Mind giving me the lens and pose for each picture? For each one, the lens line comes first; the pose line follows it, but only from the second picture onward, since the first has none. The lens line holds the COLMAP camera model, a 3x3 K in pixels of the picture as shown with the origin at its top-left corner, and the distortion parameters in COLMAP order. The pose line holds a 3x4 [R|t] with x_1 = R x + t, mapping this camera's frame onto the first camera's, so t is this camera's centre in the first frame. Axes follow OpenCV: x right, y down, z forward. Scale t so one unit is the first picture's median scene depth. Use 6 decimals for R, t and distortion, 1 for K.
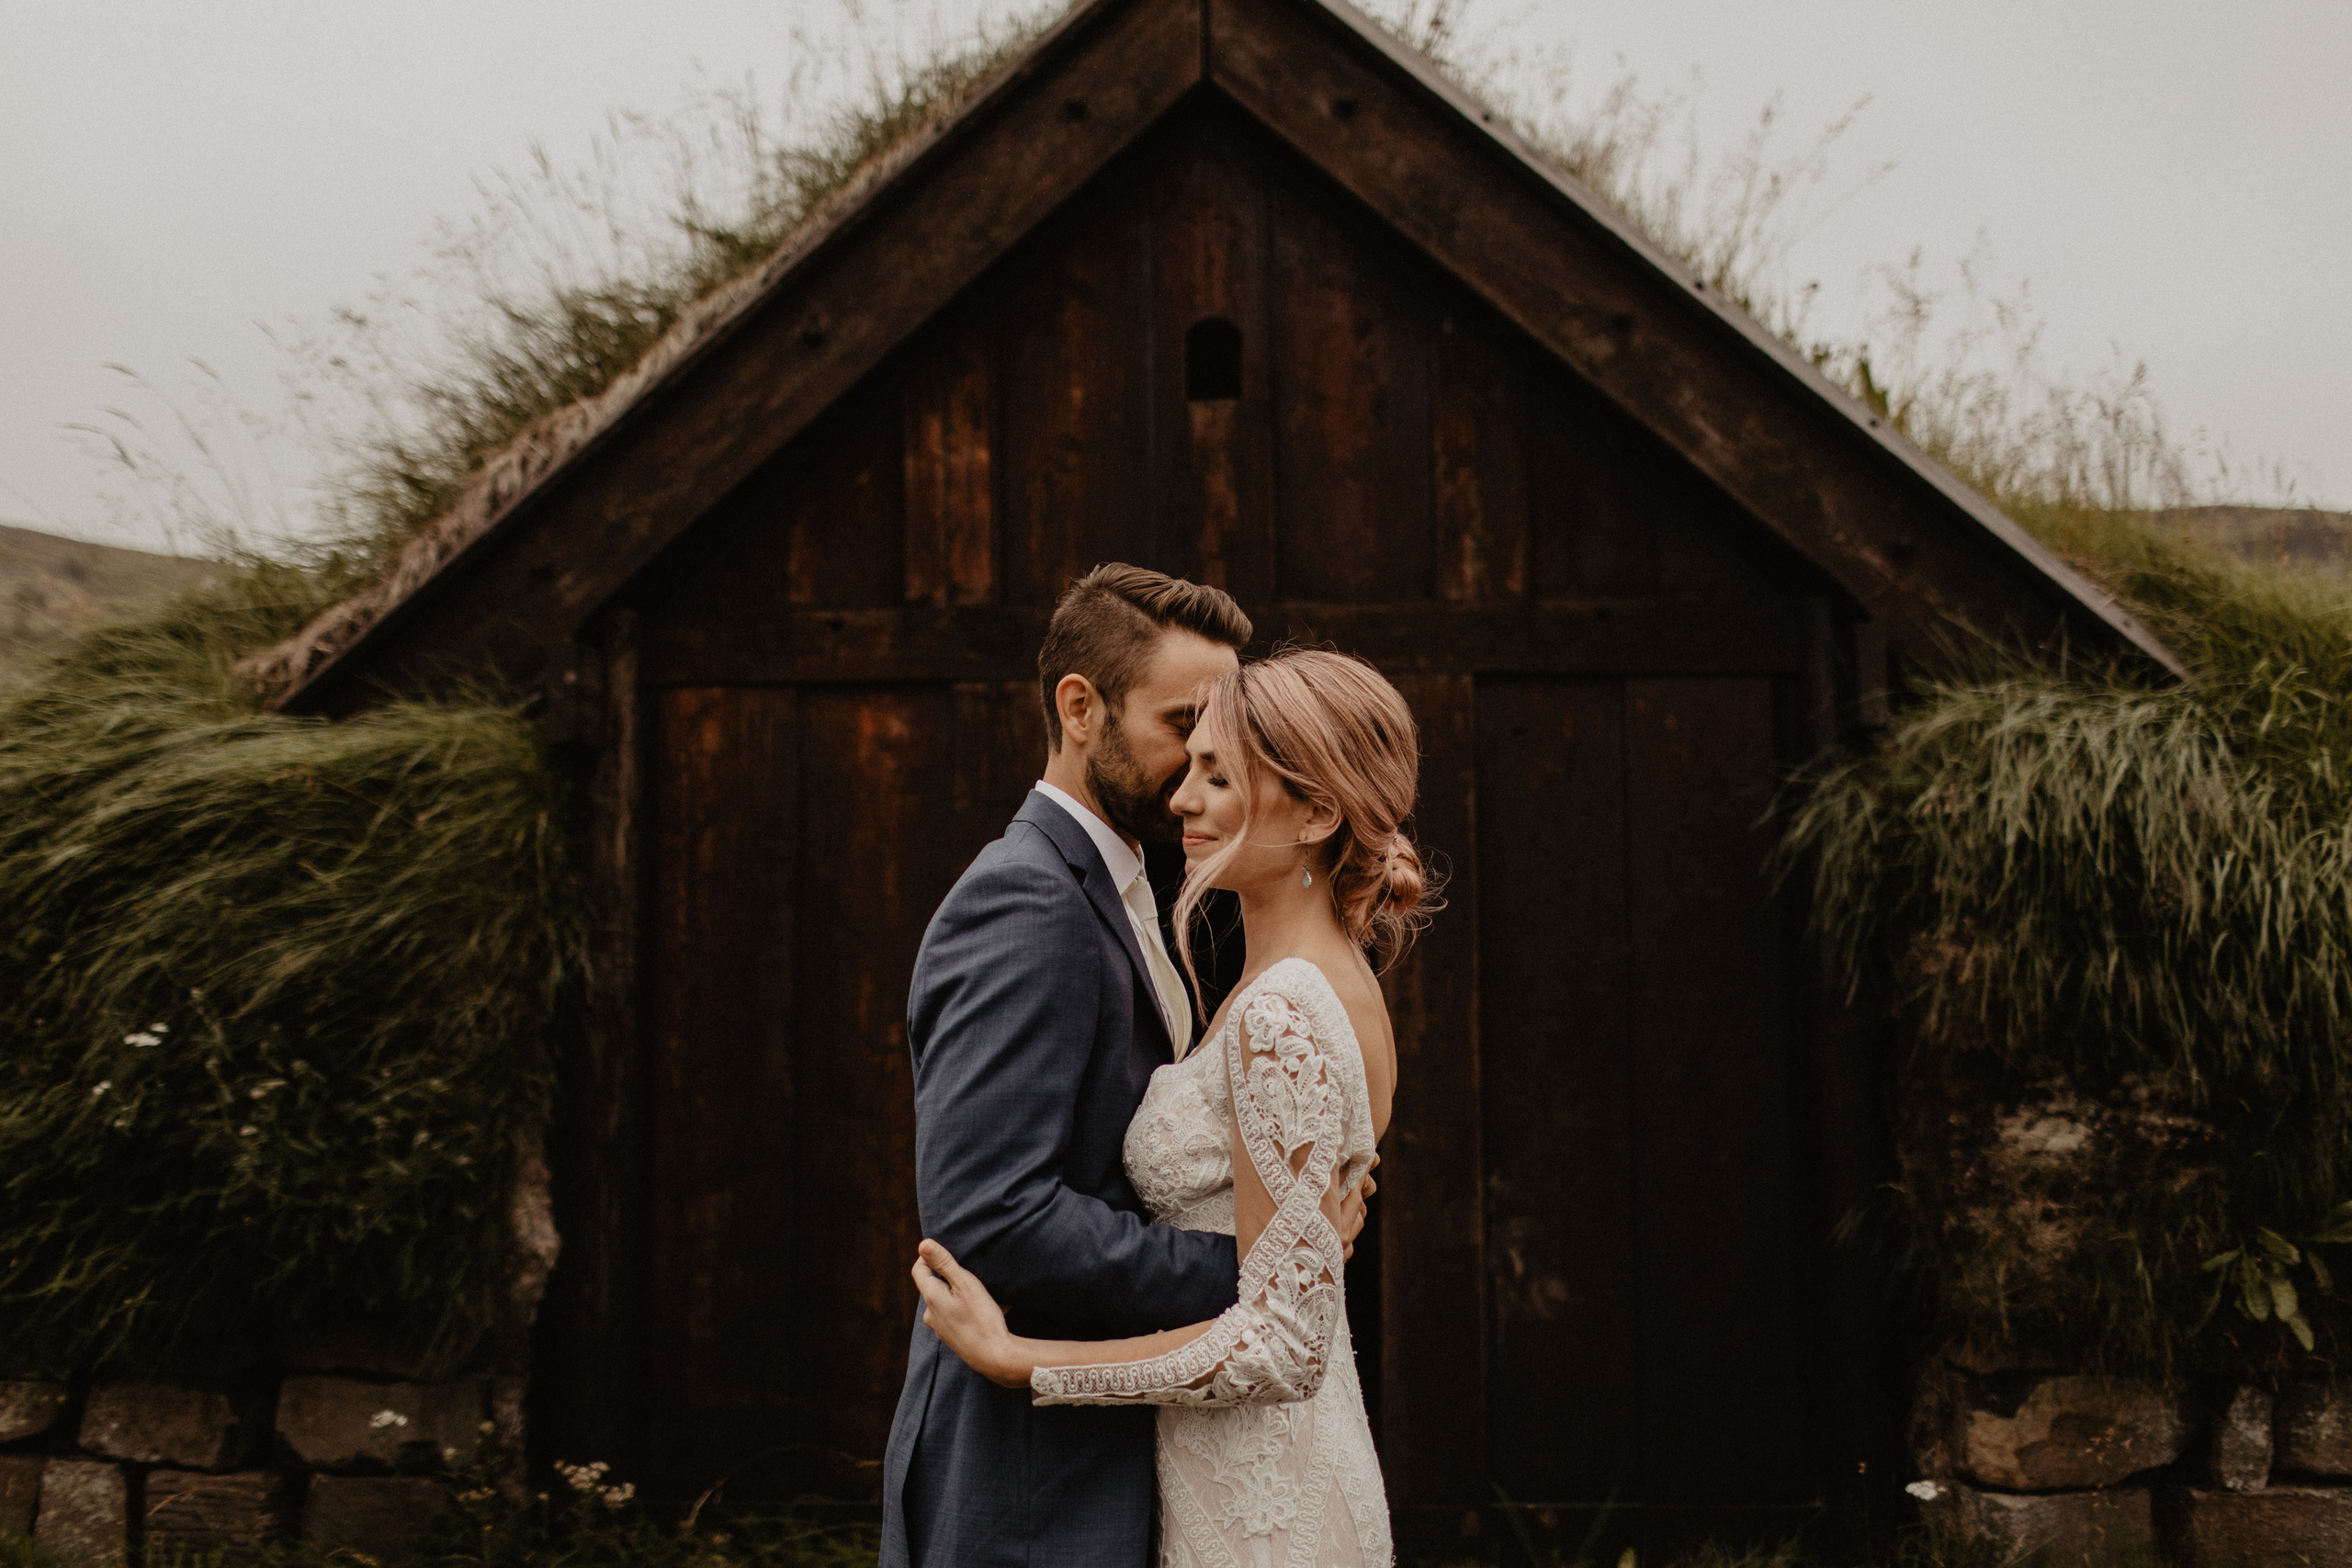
lens RADIAL K [[2327.6, 0, 1185.2], [0, 2327.6, 766.6], [0, 0, 1]] dist [0.008301, -0.010129]
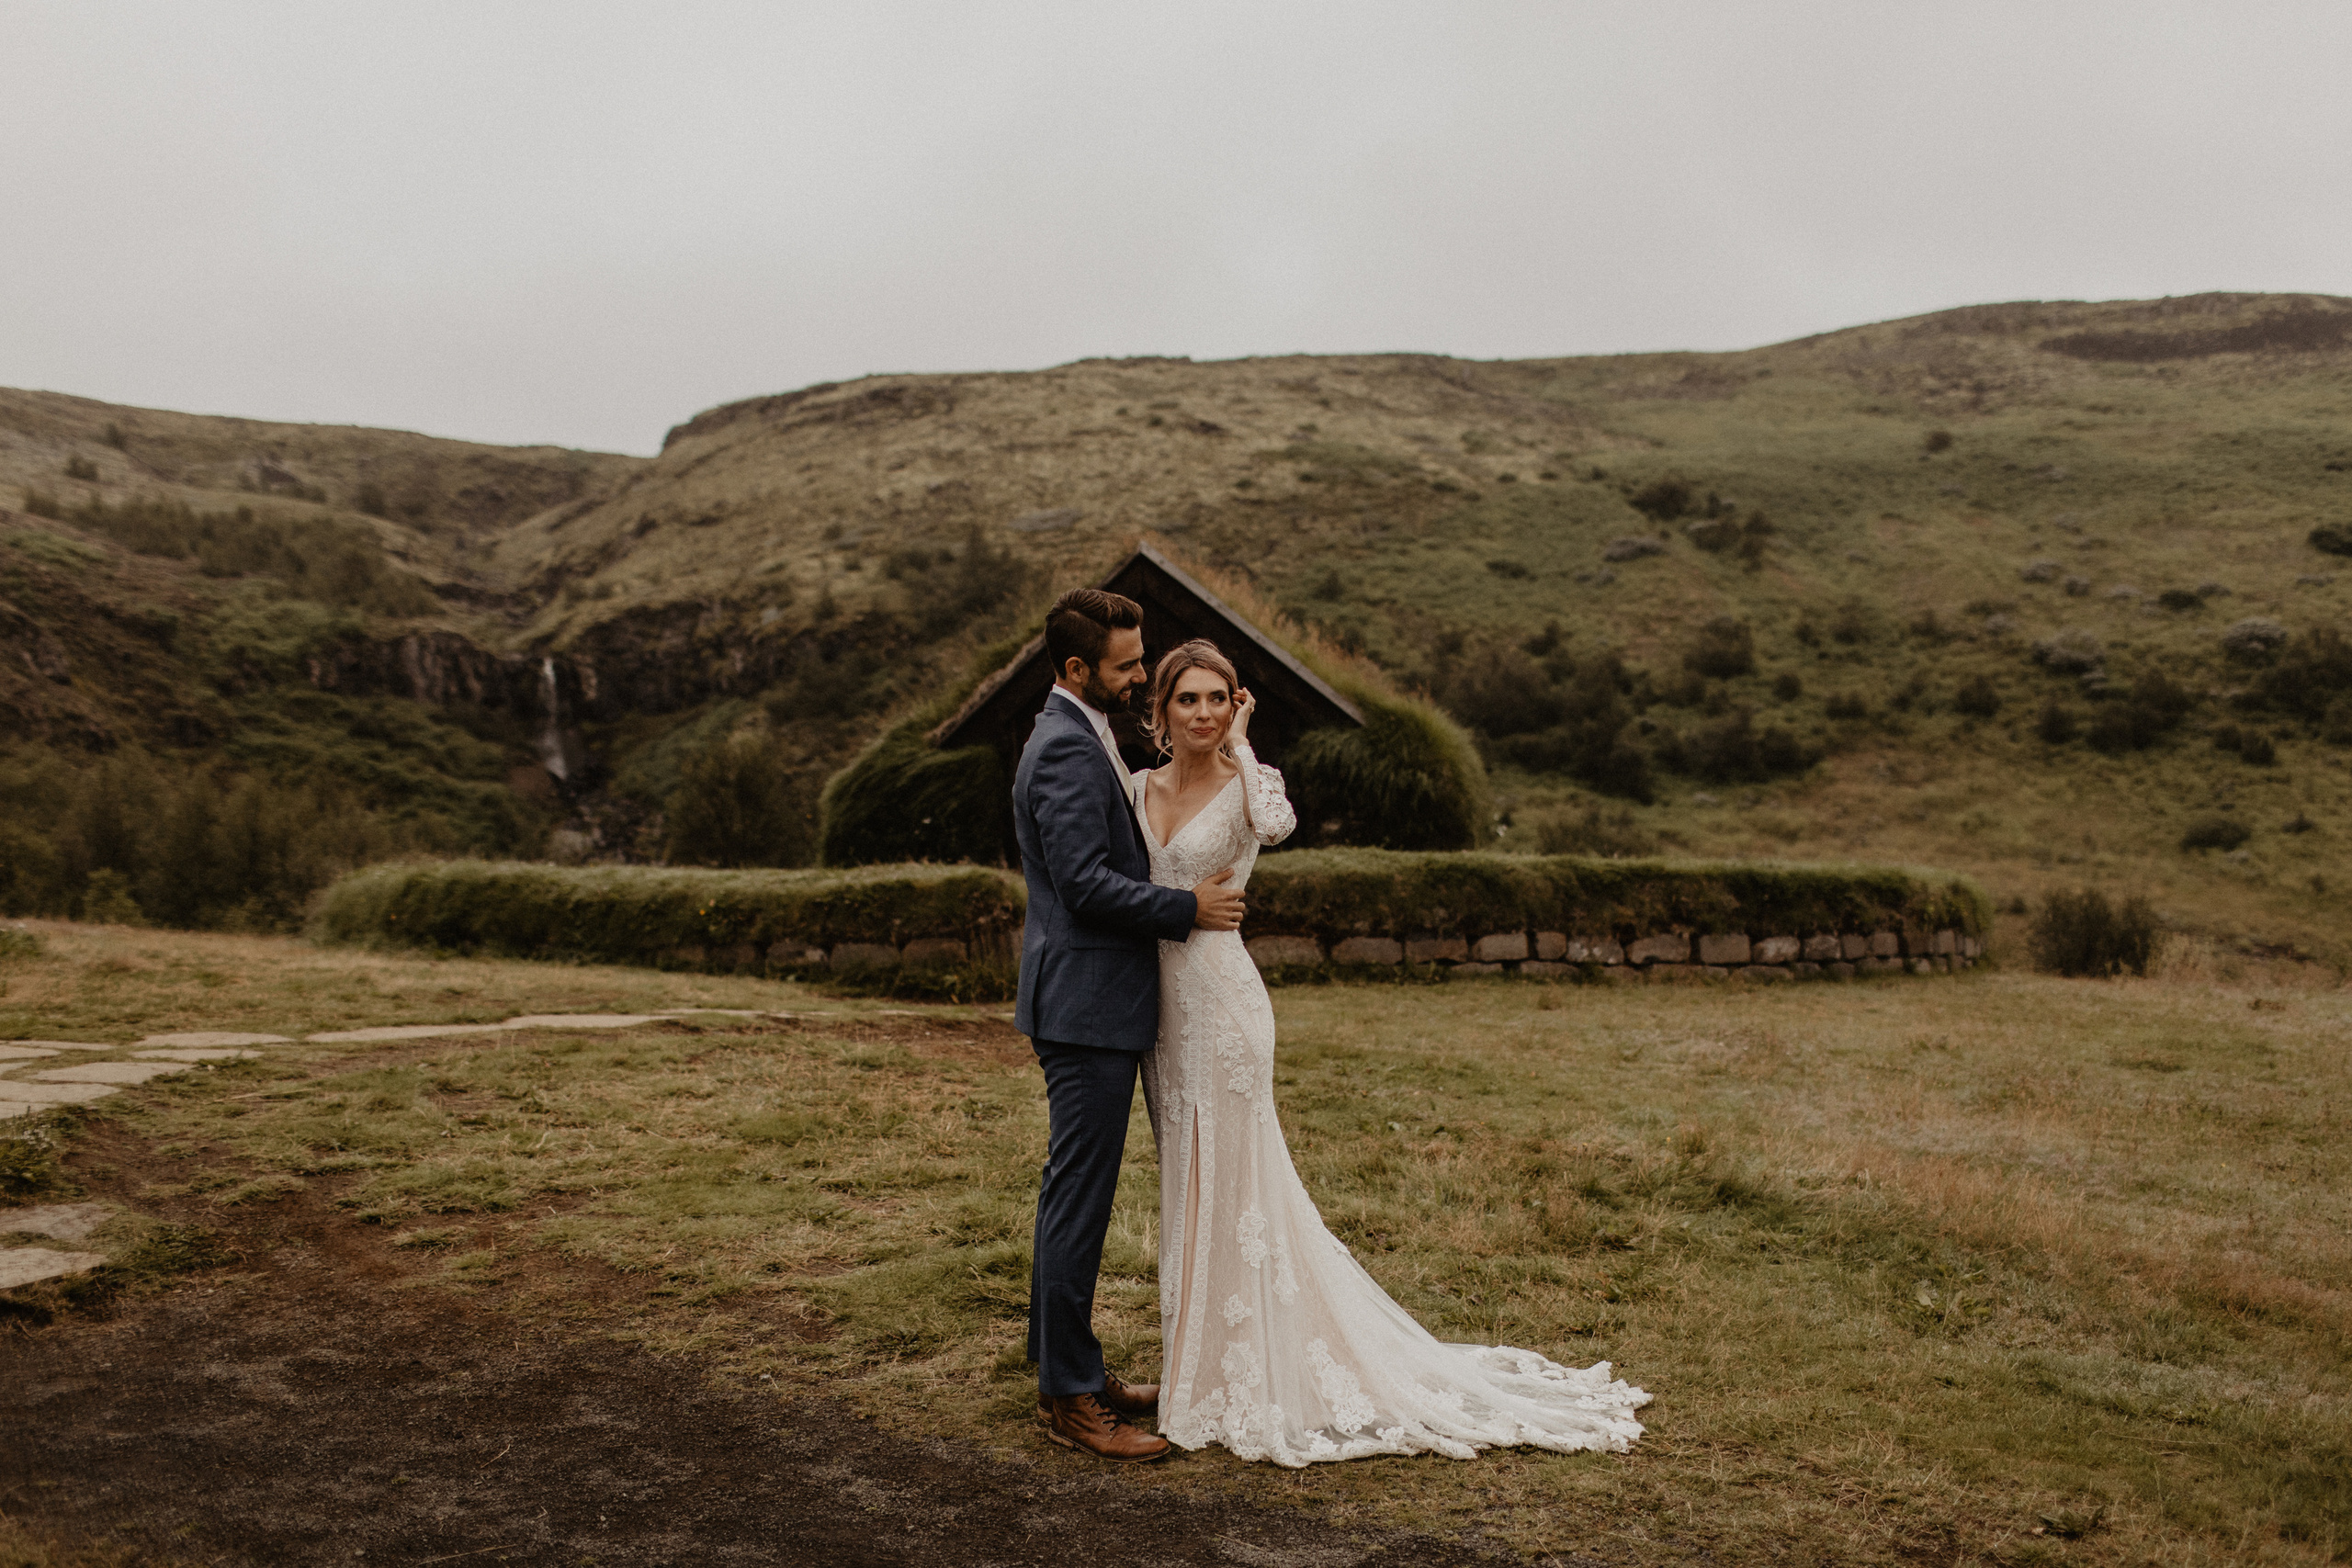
lens RADIAL K [[2284.1, 0, 1200.9], [0, 2284.1, 781.1], [0, 0, 1]] dist [-0.000566, 0.004479]
pose [[0.999236, -0.038318, -0.007720, 0.138707], [0.038833, 0.995683, 0.084309, -0.308681], [0.004457, -0.084544, 0.996410, -3.340331]]
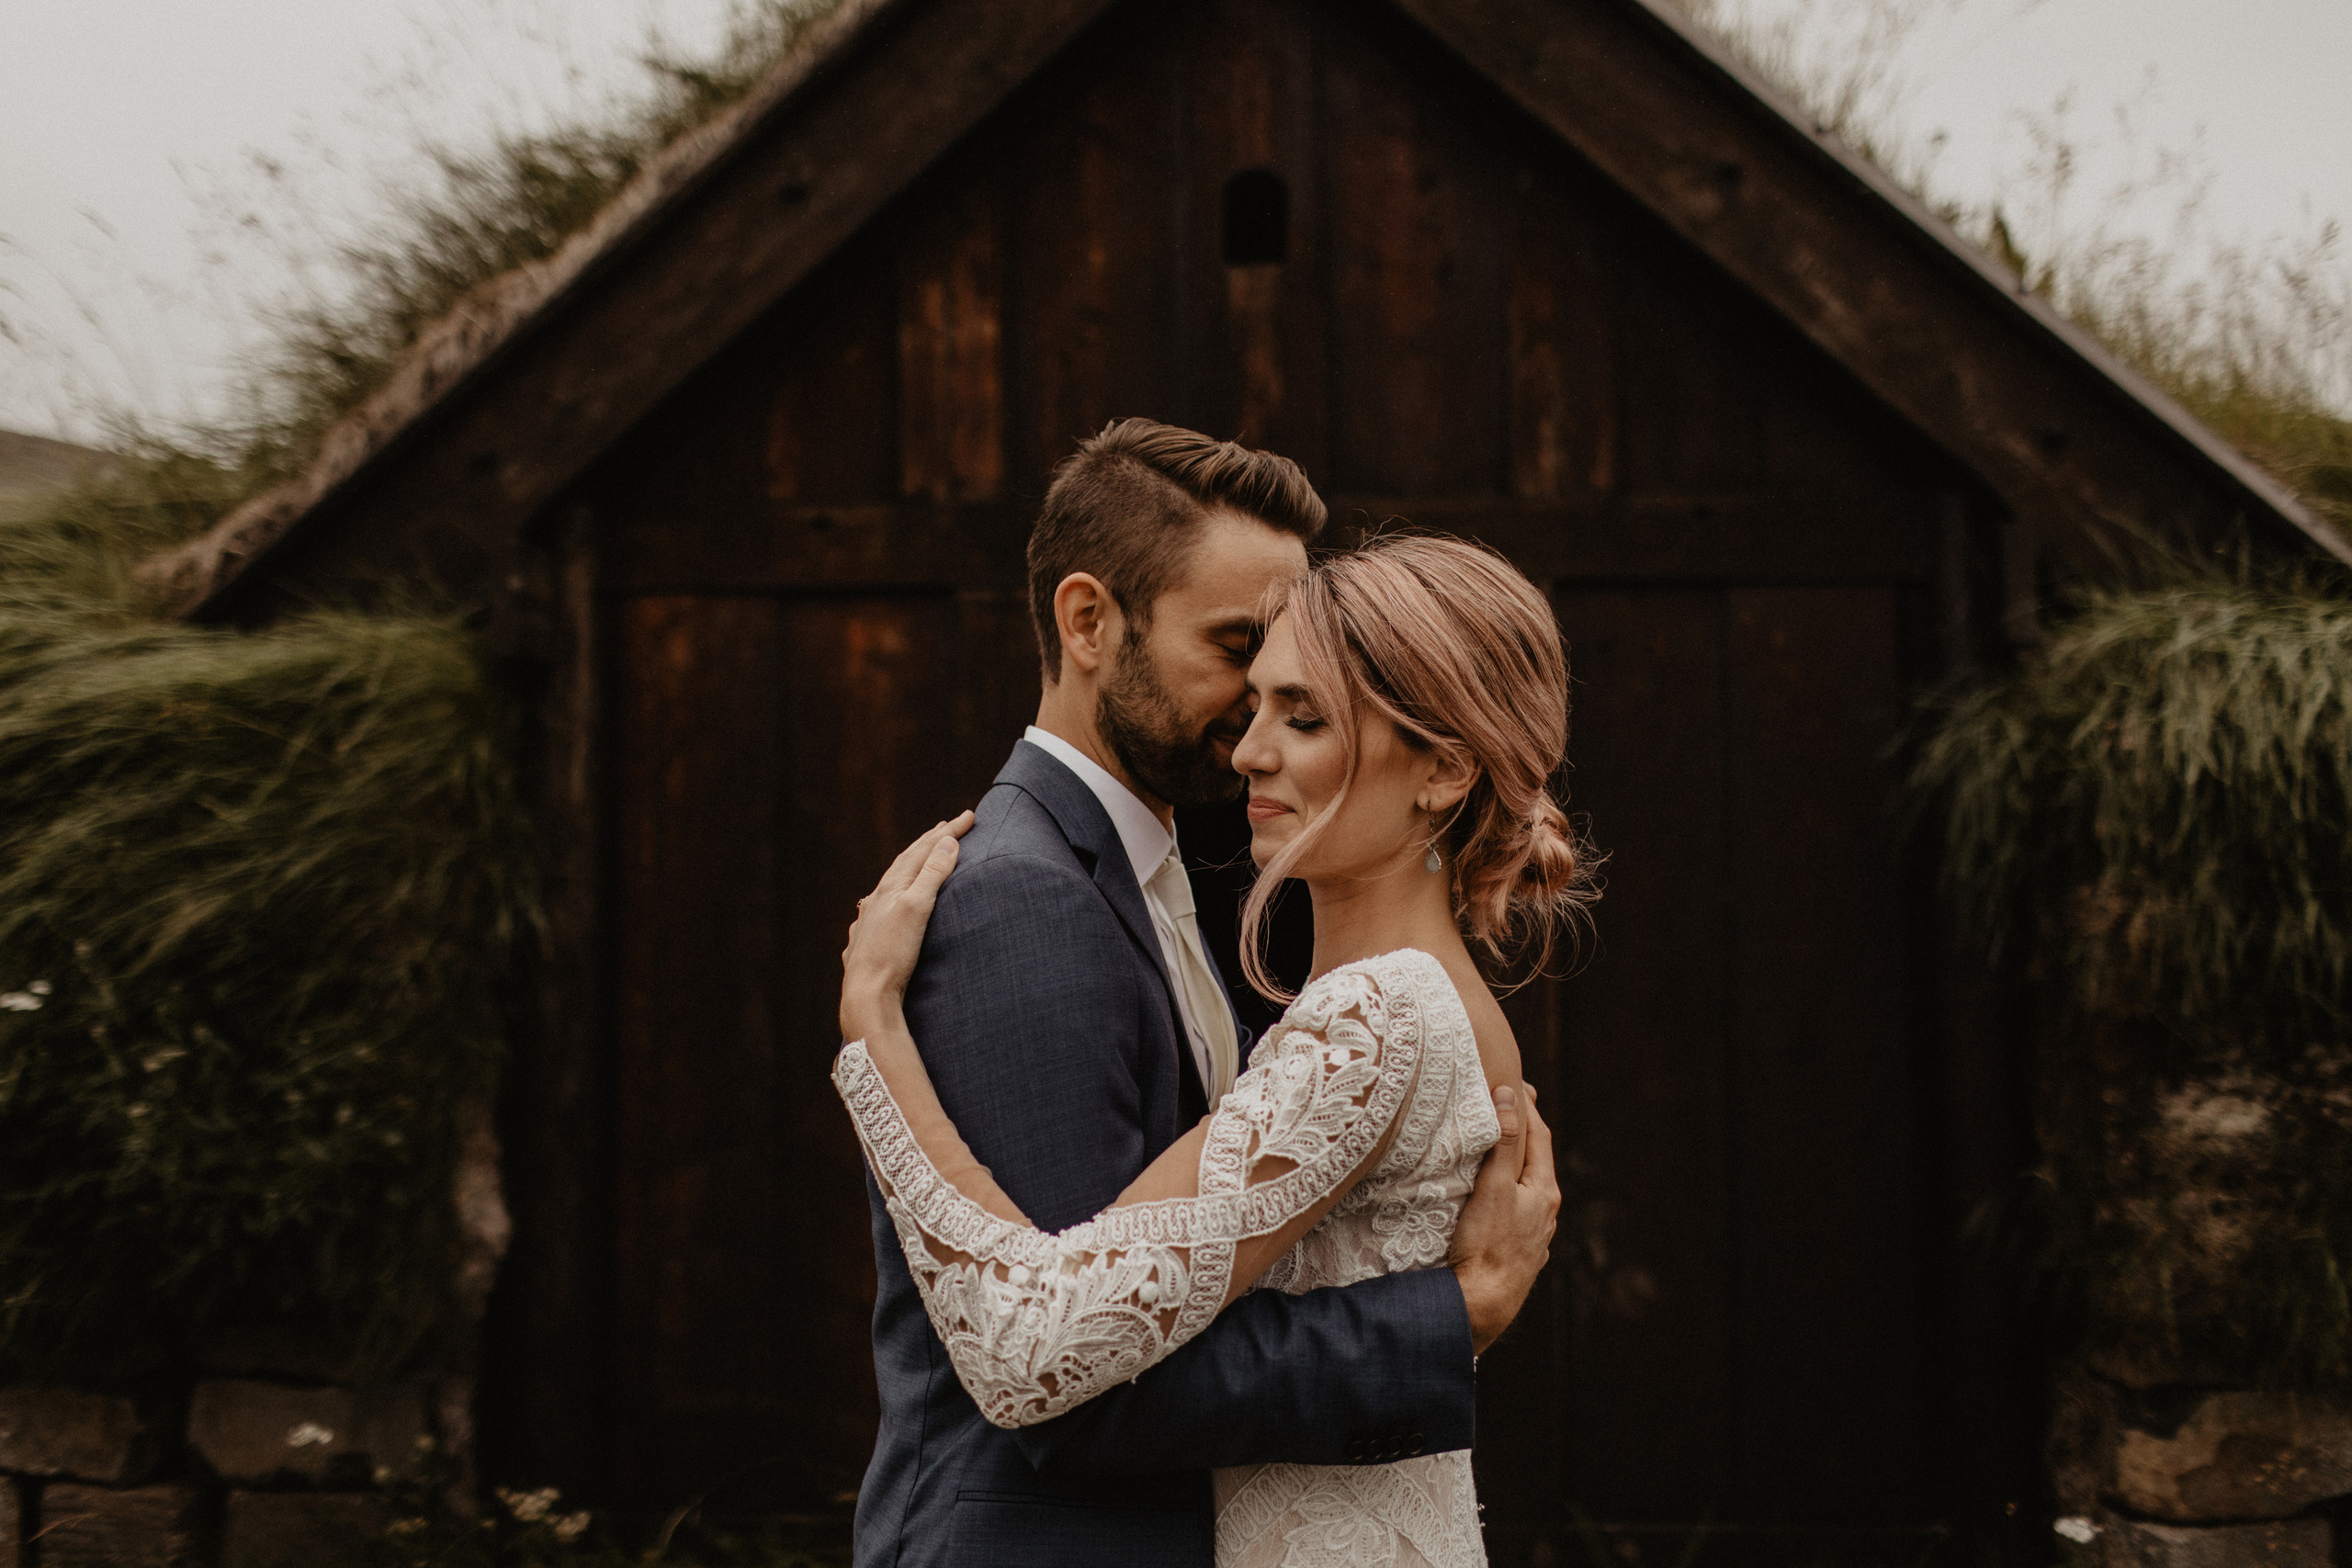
lens RADIAL K [[2284.1, 0, 1200.9], [0, 2284.1, 781.1], [0, 0, 1]] dist [-0.000566, 0.004479]
pose [[0.999989, 0.001918, -0.004382, -0.004068], [-0.001715, 0.998946, 0.045861, -0.004079], [0.004465, -0.045853, 0.998938, 0.146729]]
